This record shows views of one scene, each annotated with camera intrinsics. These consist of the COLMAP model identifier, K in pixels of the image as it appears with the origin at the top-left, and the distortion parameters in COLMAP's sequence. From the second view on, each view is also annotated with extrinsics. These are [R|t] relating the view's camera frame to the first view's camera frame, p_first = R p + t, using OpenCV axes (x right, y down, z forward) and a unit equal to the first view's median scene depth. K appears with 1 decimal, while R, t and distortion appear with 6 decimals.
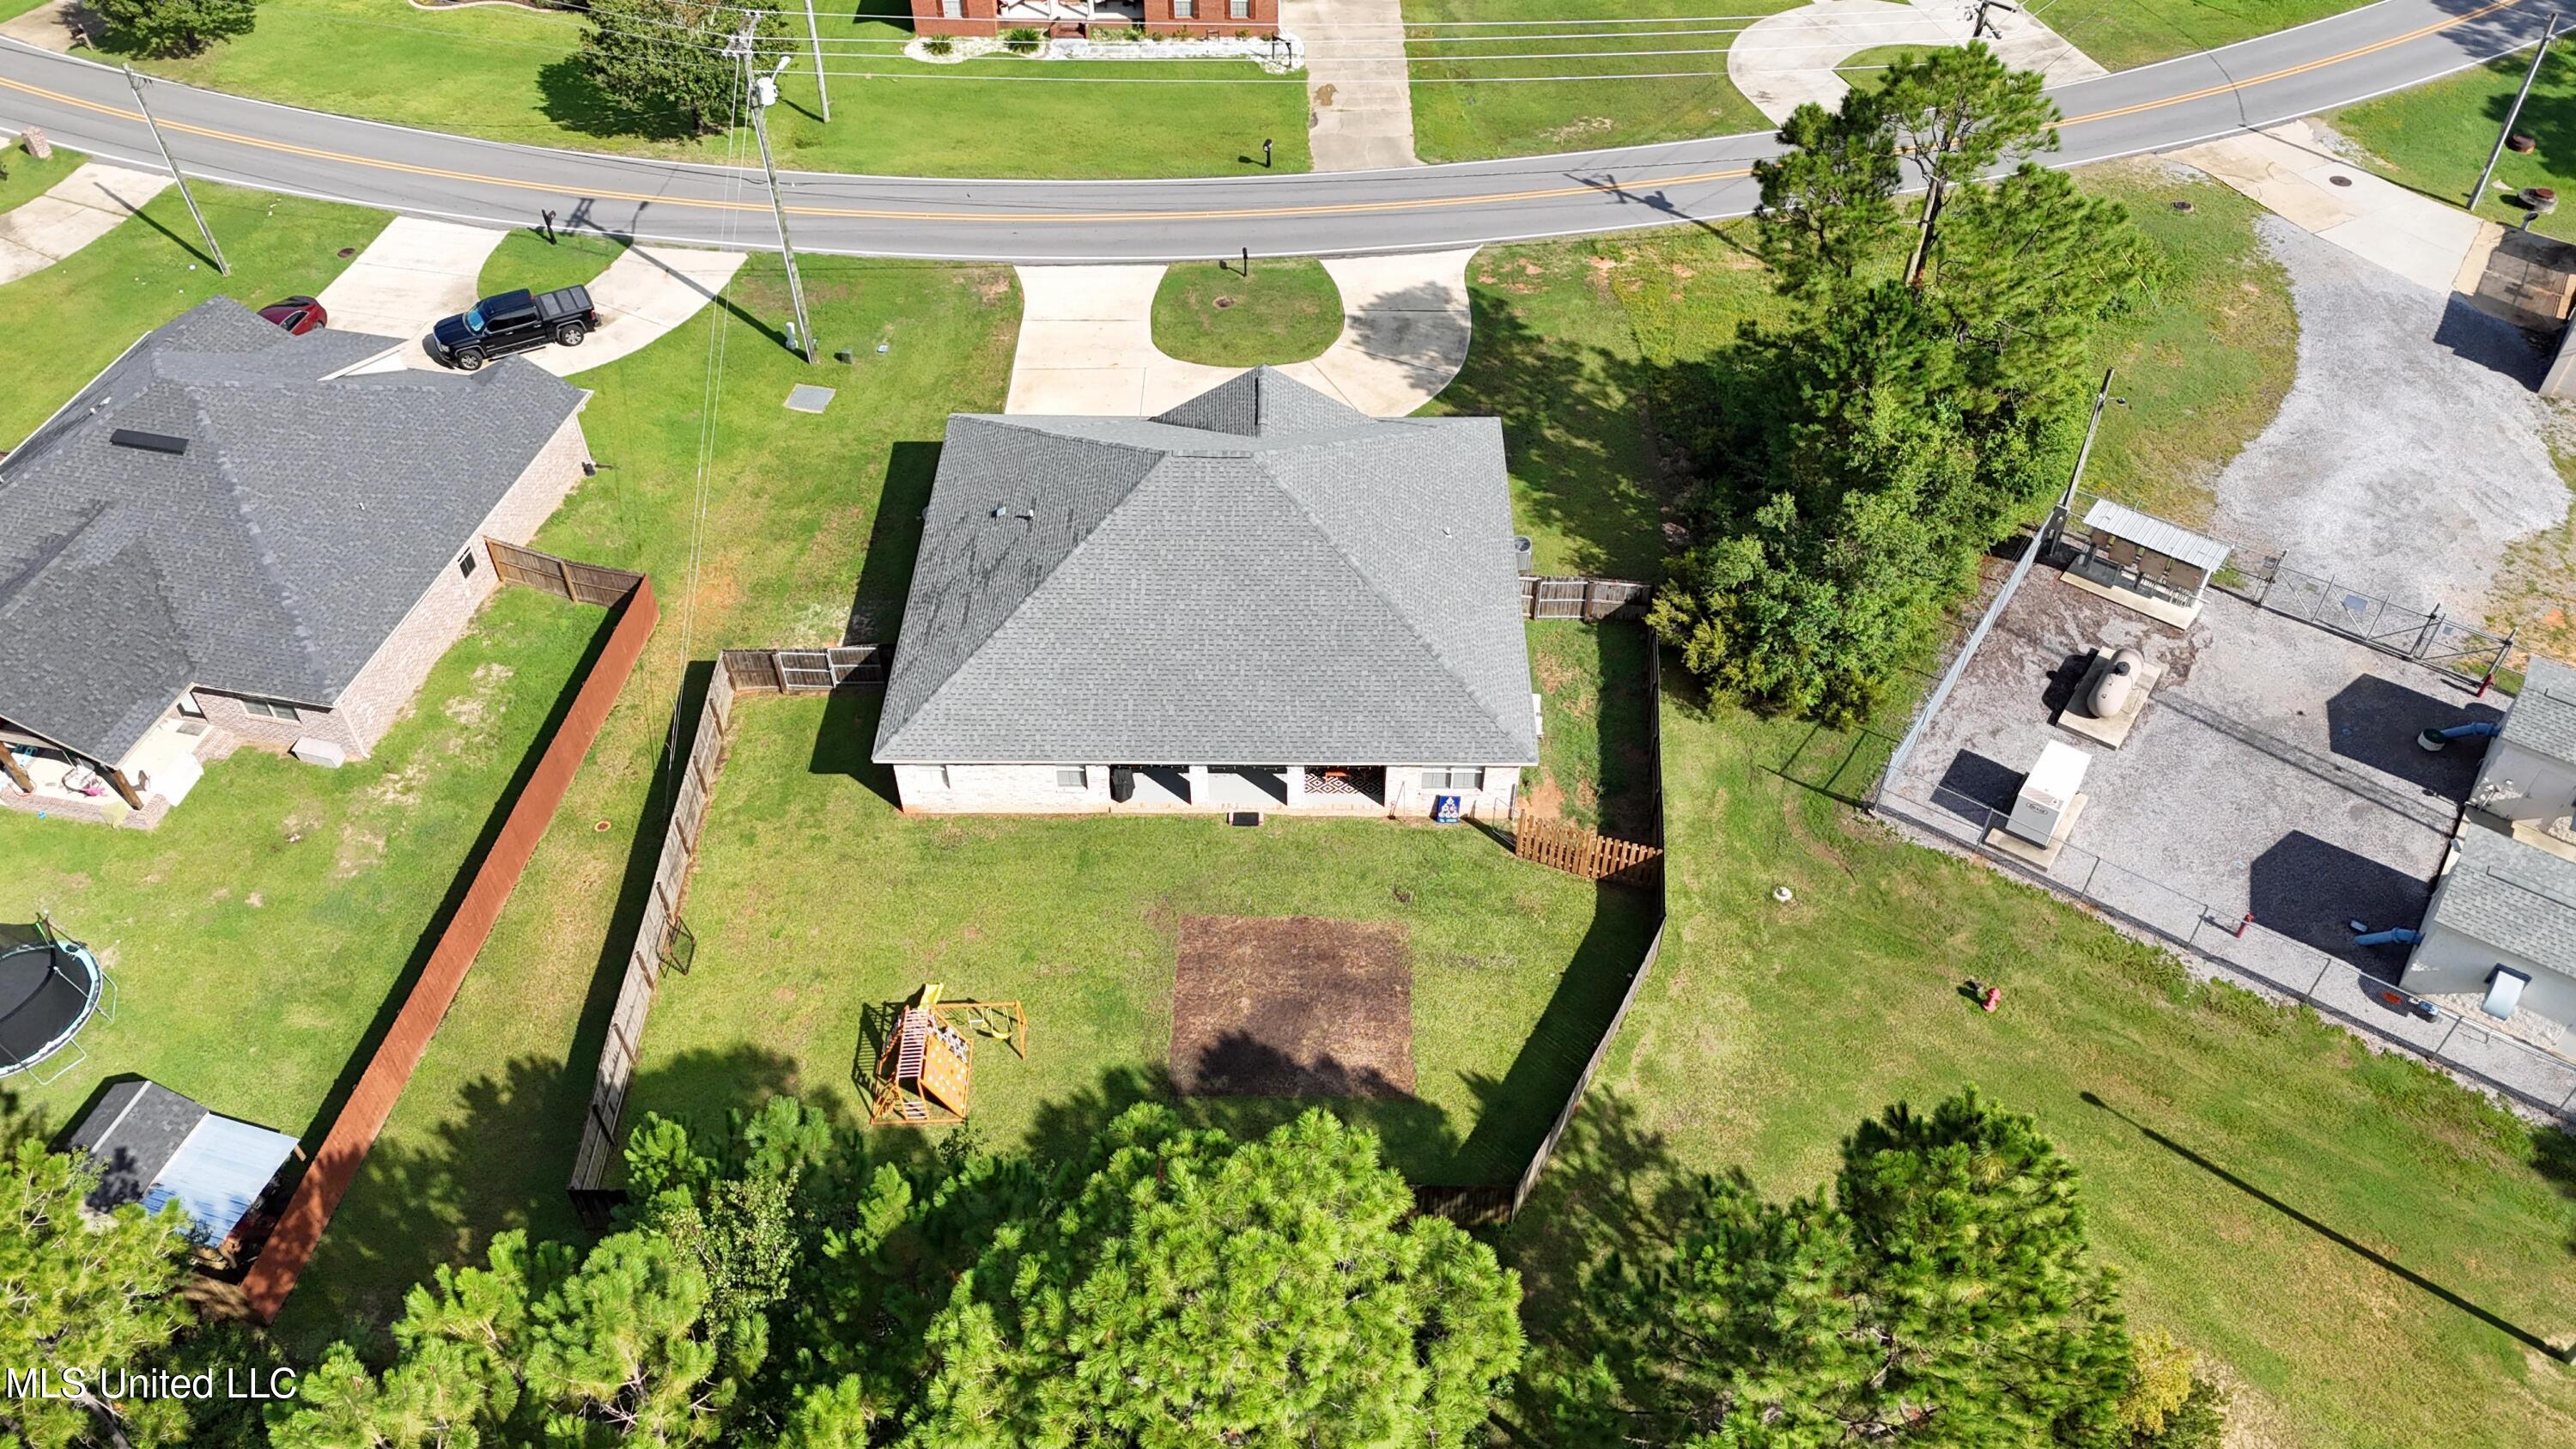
lens RADIAL K [[1856.5, 0, 1286.8], [0, 1856.5, 756.0], [0, 0, 1]] dist [0.096260, -0.150169]
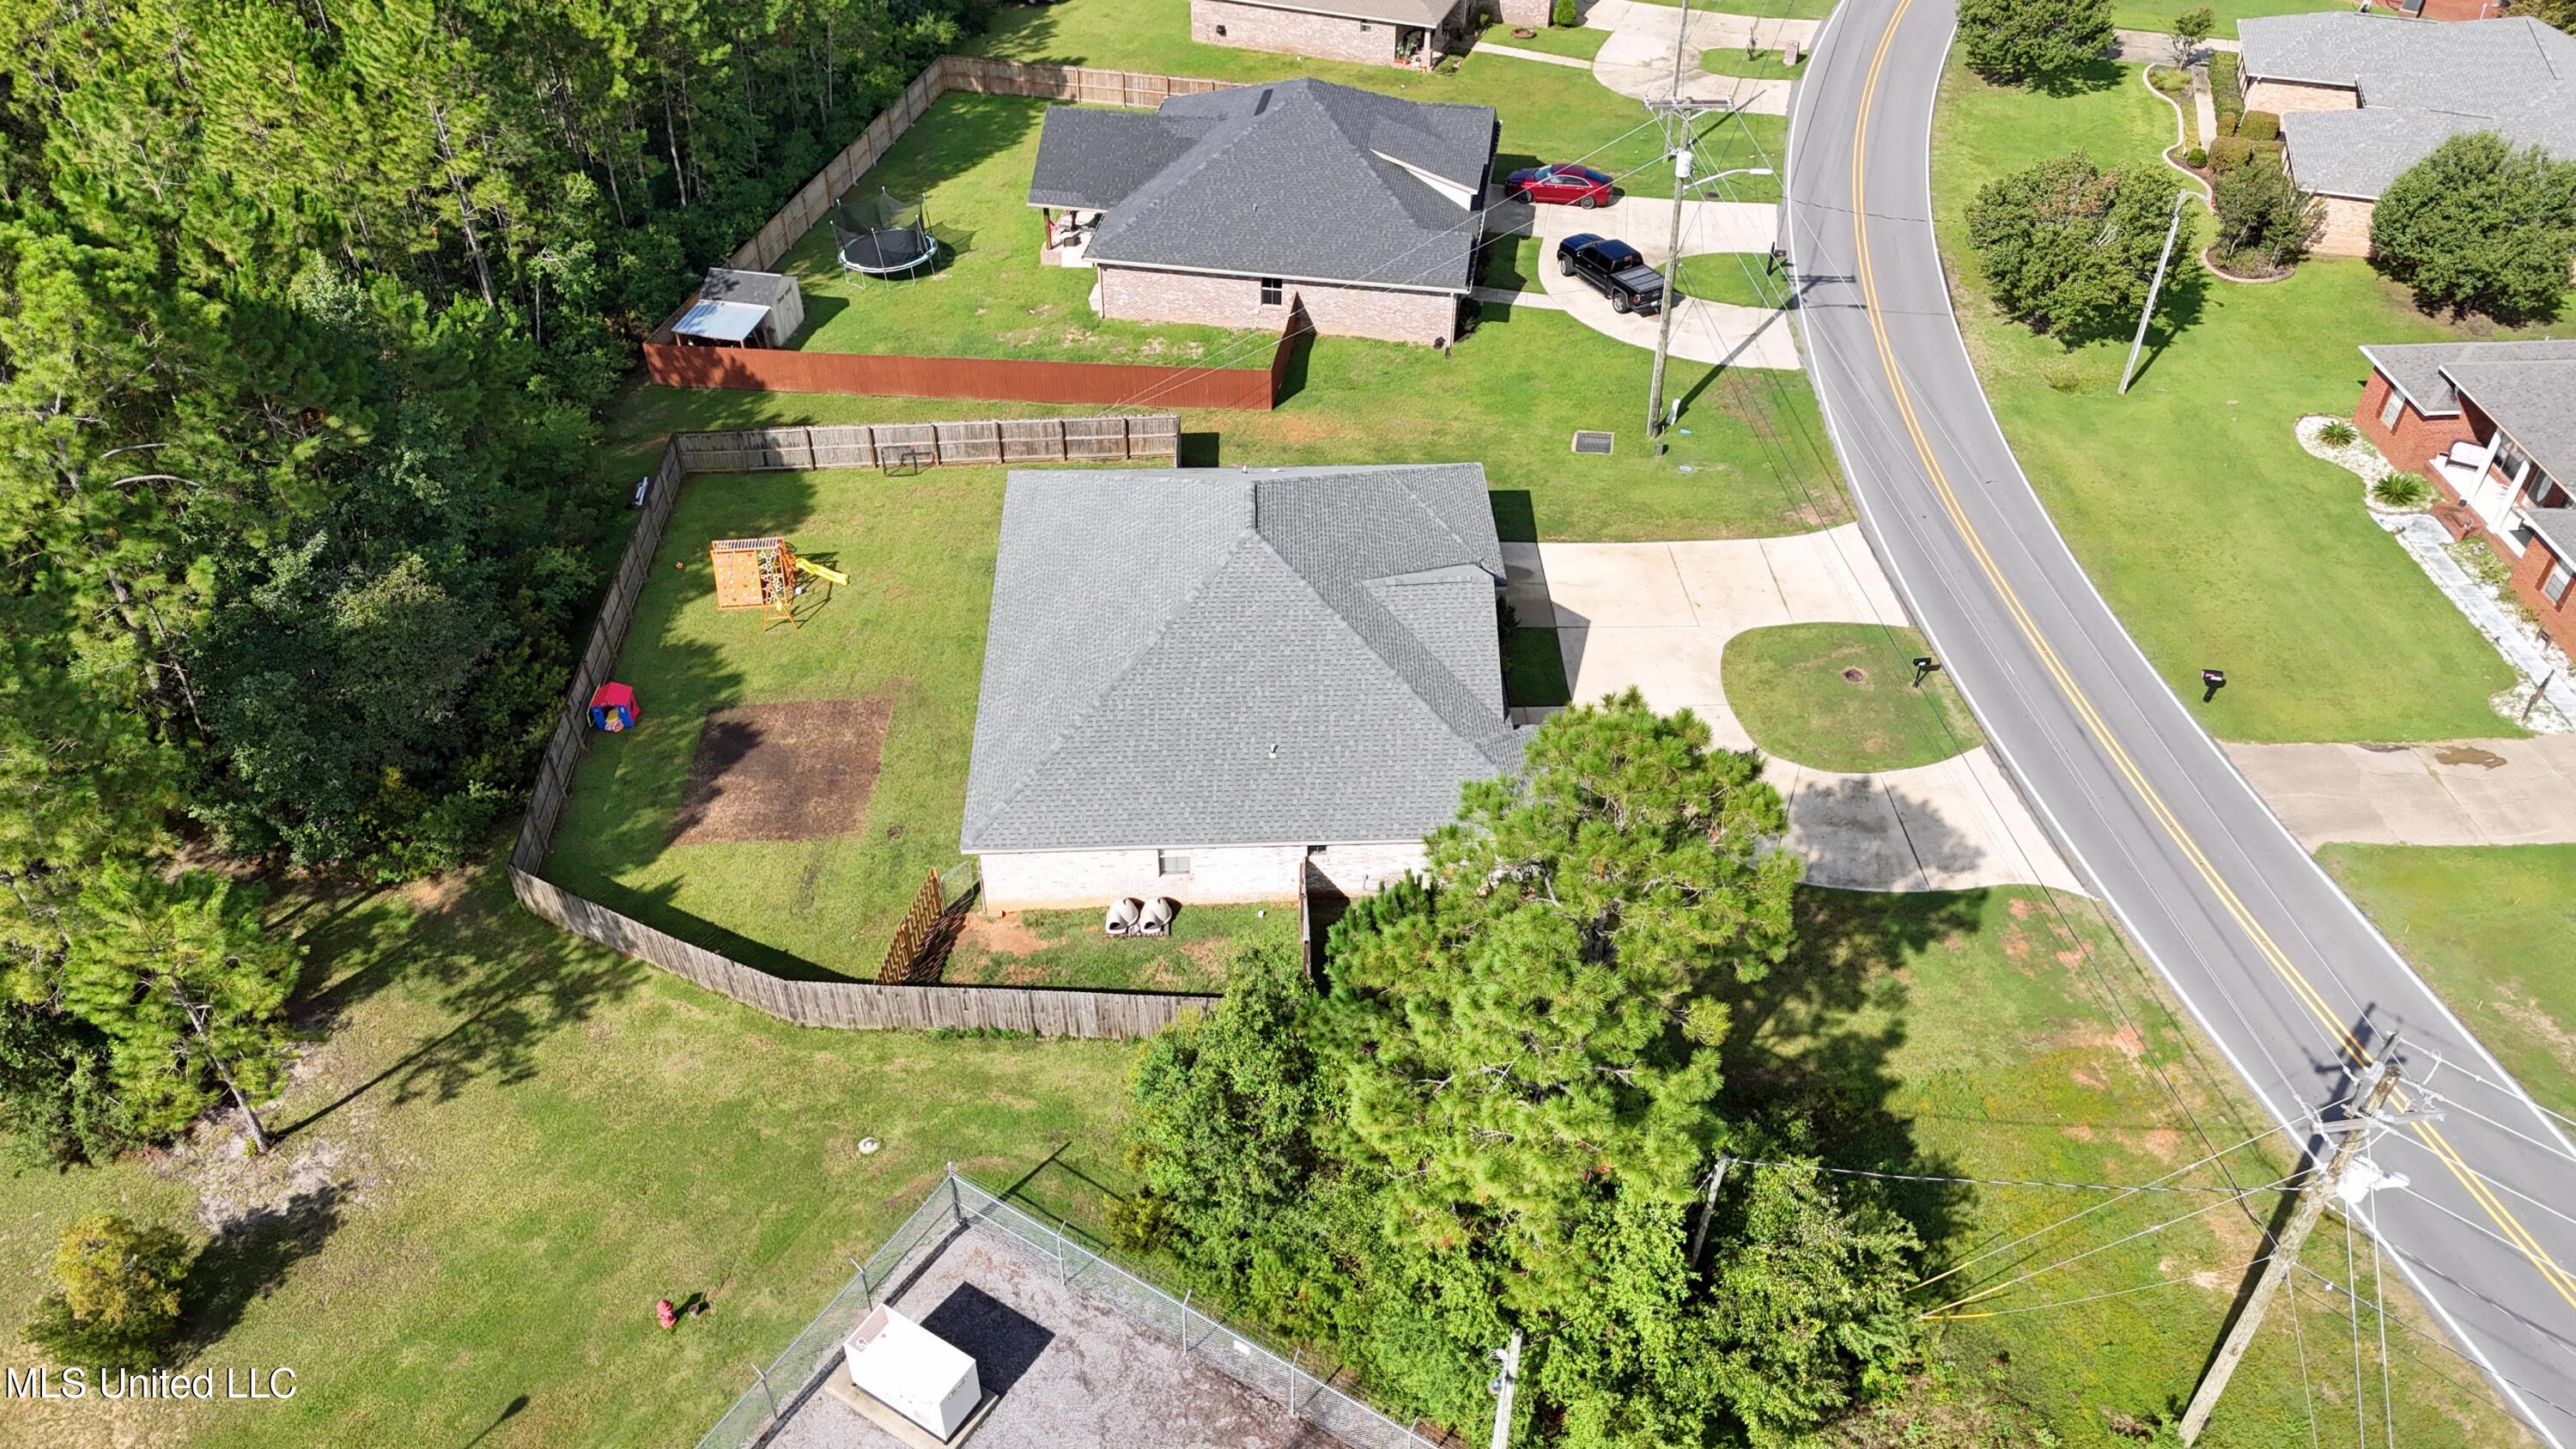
lens RADIAL K [[1891.9, 0, 1288.0], [0, 1891.9, 724.5], [0, 0, 1]] dist [0.061814, -0.055702]
pose [[0.051414, 0.646296, -0.761353, 0.725078], [-0.723032, 0.549974, 0.418035, -0.482317], [0.688899, 0.528990, 0.495569, 0.516230]]
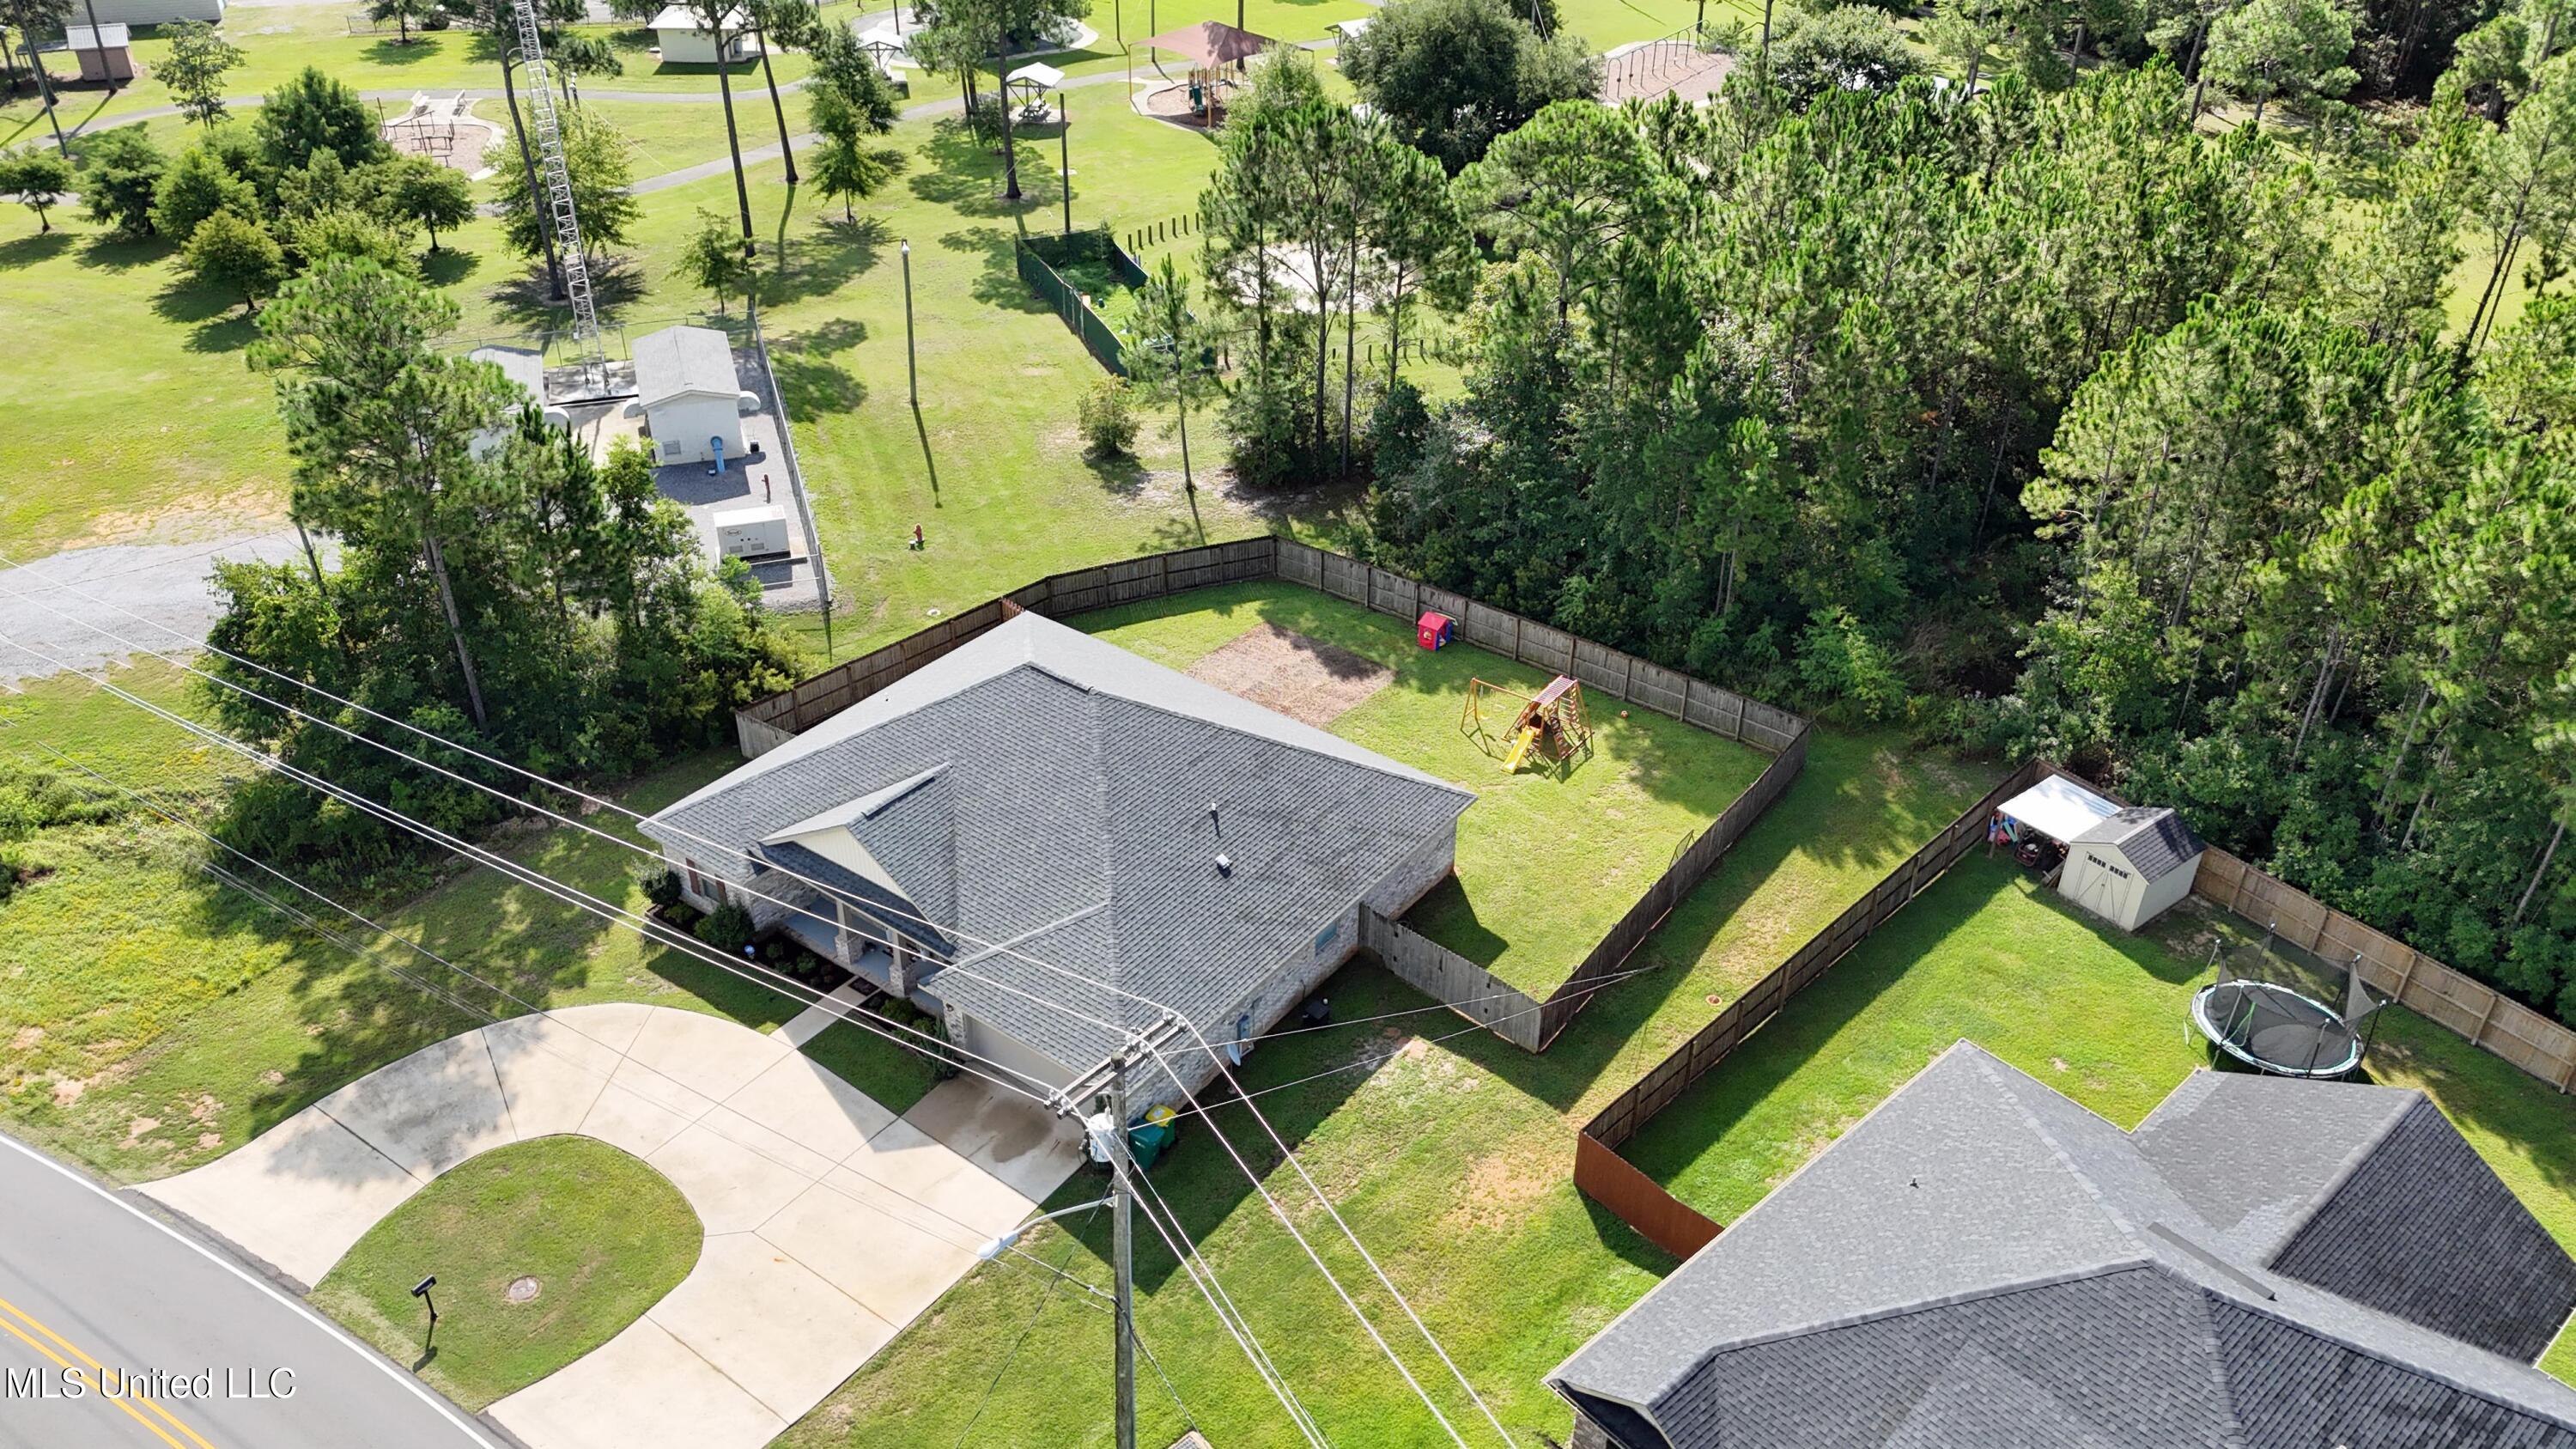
lens RADIAL K [[1897.4, 0, 1299.6], [0, 1897.4, 719.5], [0, 0, 1]] dist [0.059047, -0.039985]
pose [[-0.808114, -0.320997, 0.493875, -0.575177], [0.418027, 0.278161, 0.864800, -0.866231], [-0.414975, 0.905310, -0.090600, 0.950952]]
